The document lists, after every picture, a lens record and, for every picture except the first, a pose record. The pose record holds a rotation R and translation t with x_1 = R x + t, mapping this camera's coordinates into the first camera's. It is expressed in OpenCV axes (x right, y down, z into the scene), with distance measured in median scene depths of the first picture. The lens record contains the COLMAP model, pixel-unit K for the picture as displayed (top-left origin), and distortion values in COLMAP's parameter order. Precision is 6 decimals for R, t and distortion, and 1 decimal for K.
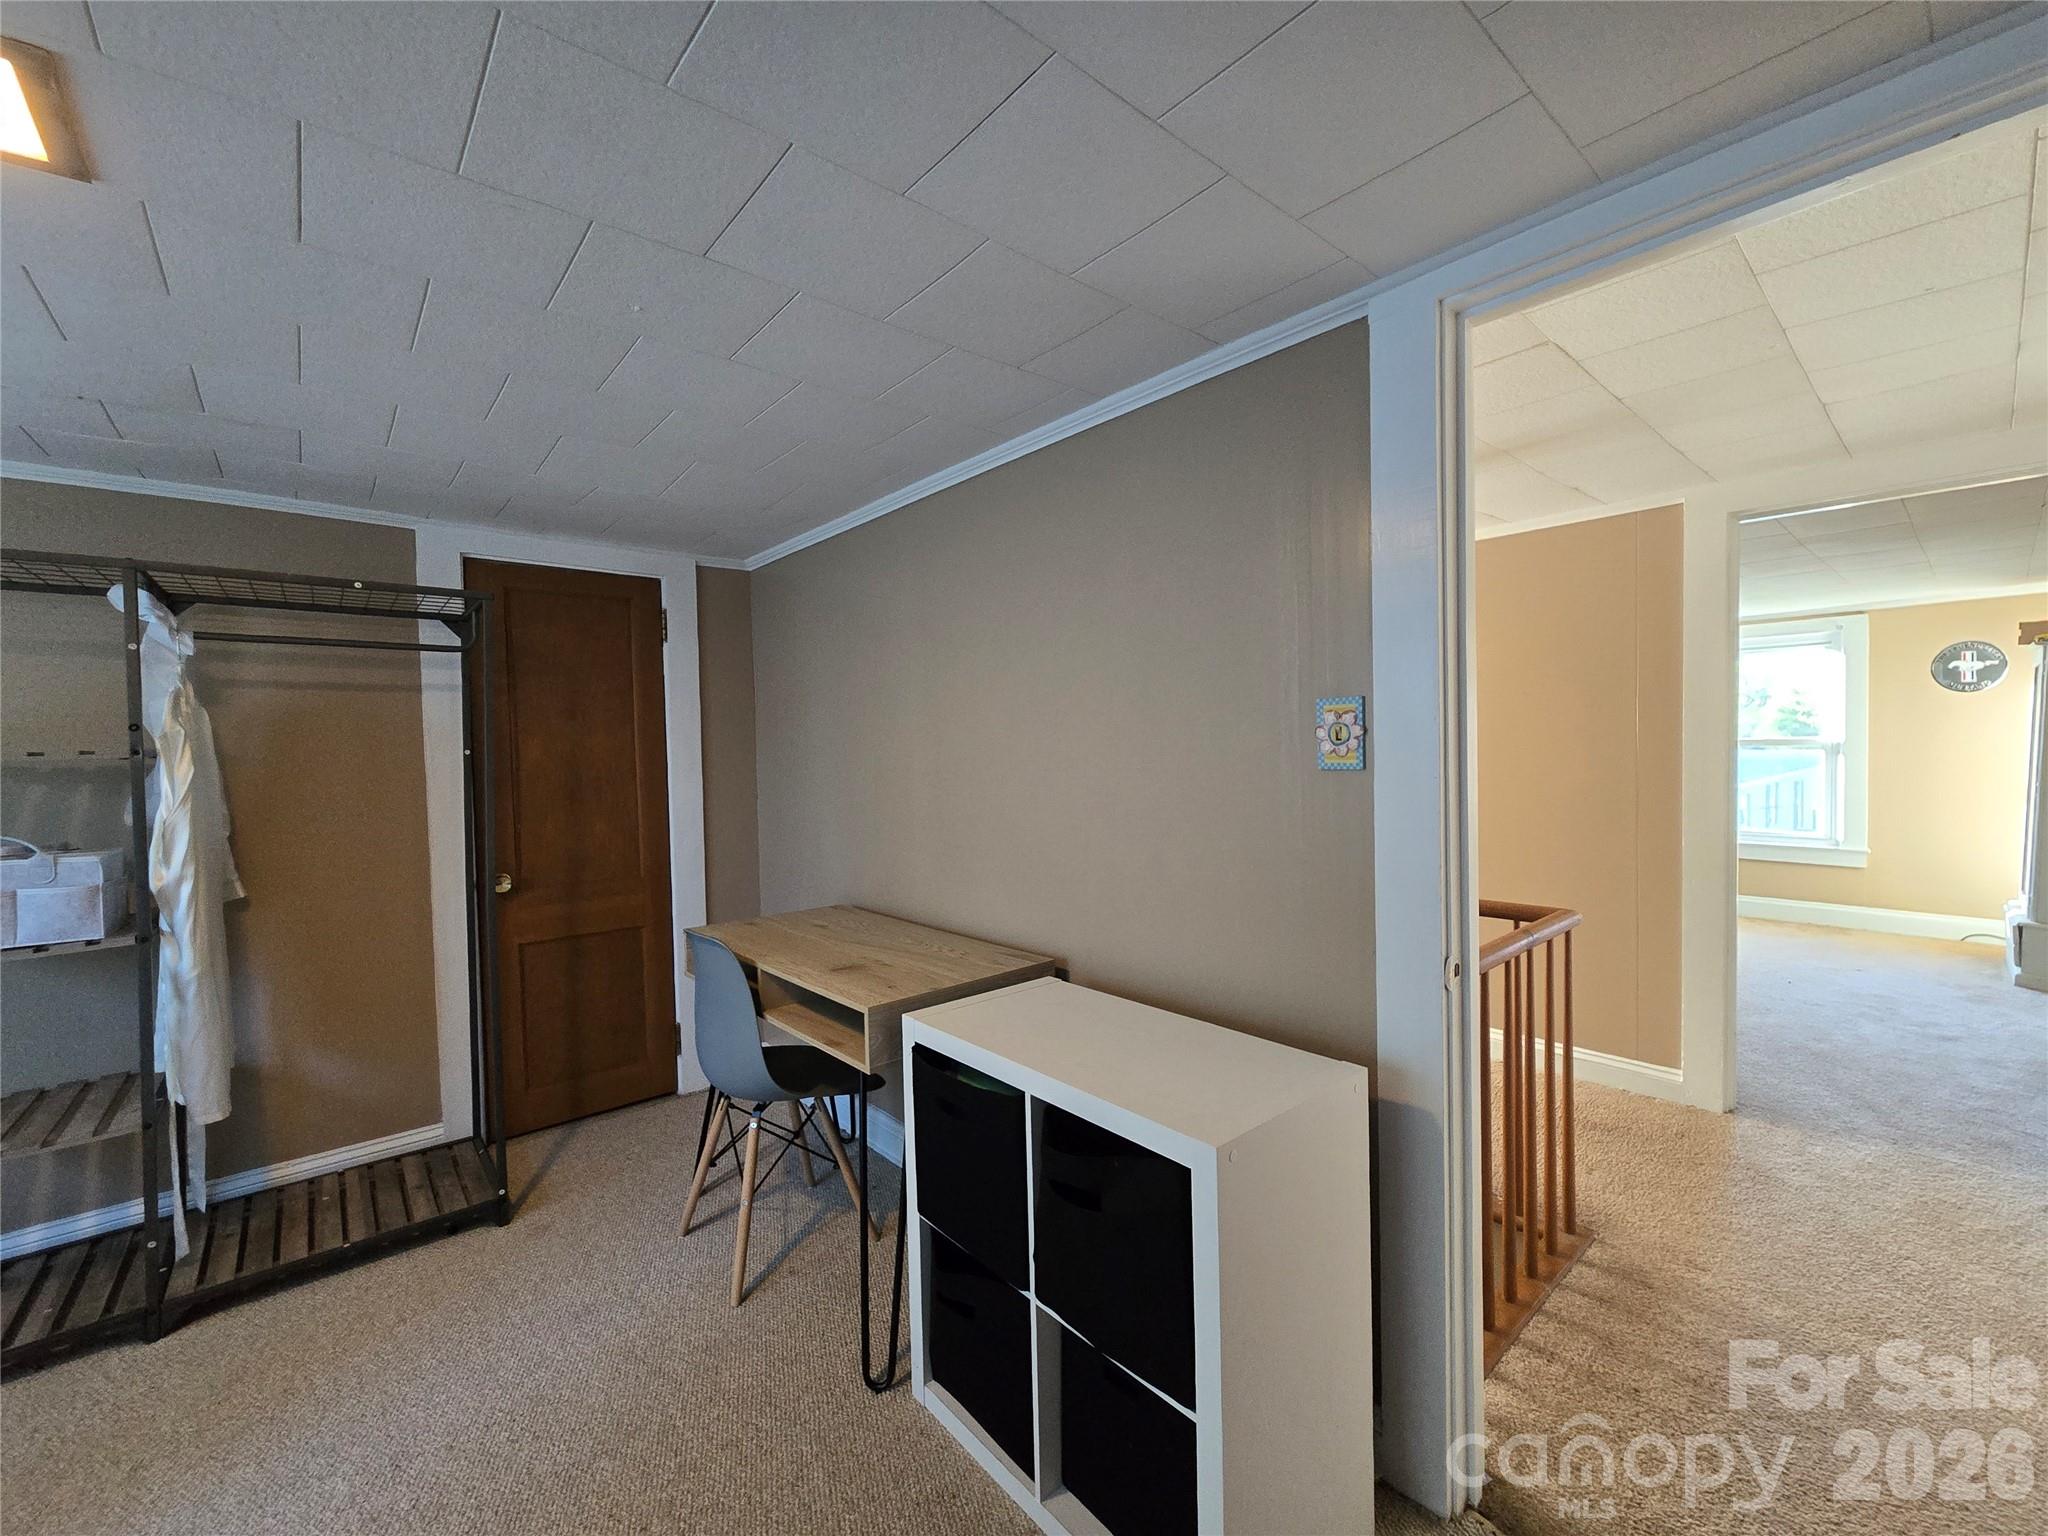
lens RADIAL K [[835.7, 0, 1028.5], [0, 835.7, 770.3], [0, 0, 1]] dist [0.000475, -0.000078]
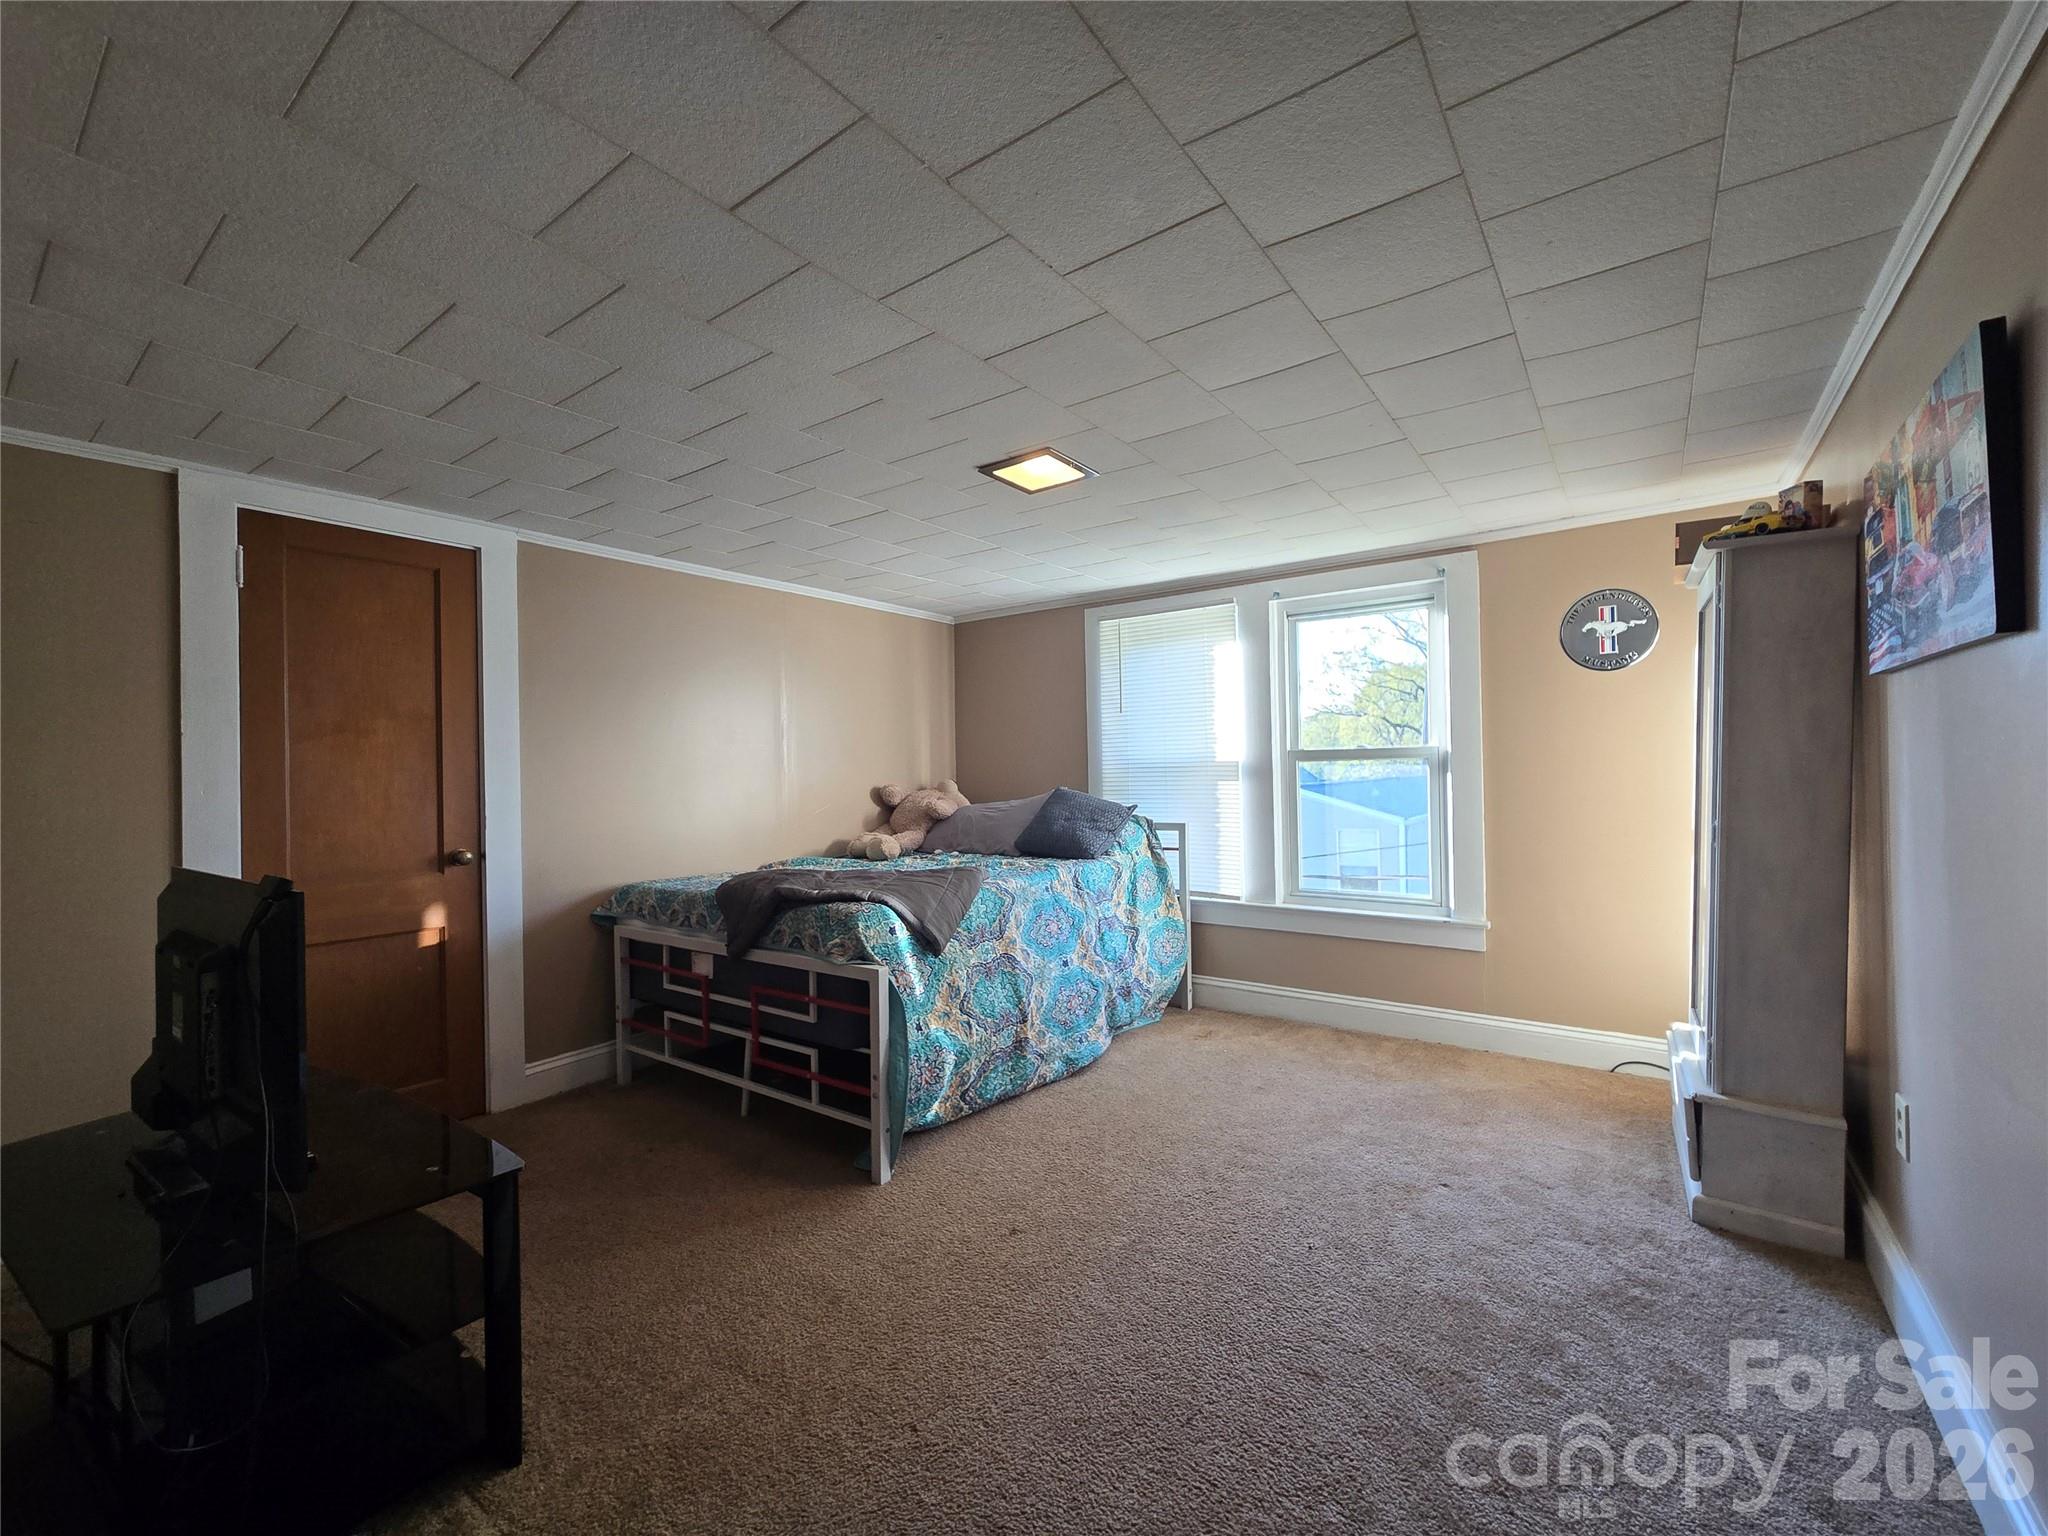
lens RADIAL K [[835.7, 0, 1024.1], [0, 835.7, 763.8], [0, 0, 1]] dist [0.000475, -0.000078]
pose [[0.976870, -0.011051, 0.213549, 0.563293], [0.016902, 0.999530, -0.025594, -0.015046], [-0.213166, 0.028611, 0.976597, 0.485197]]
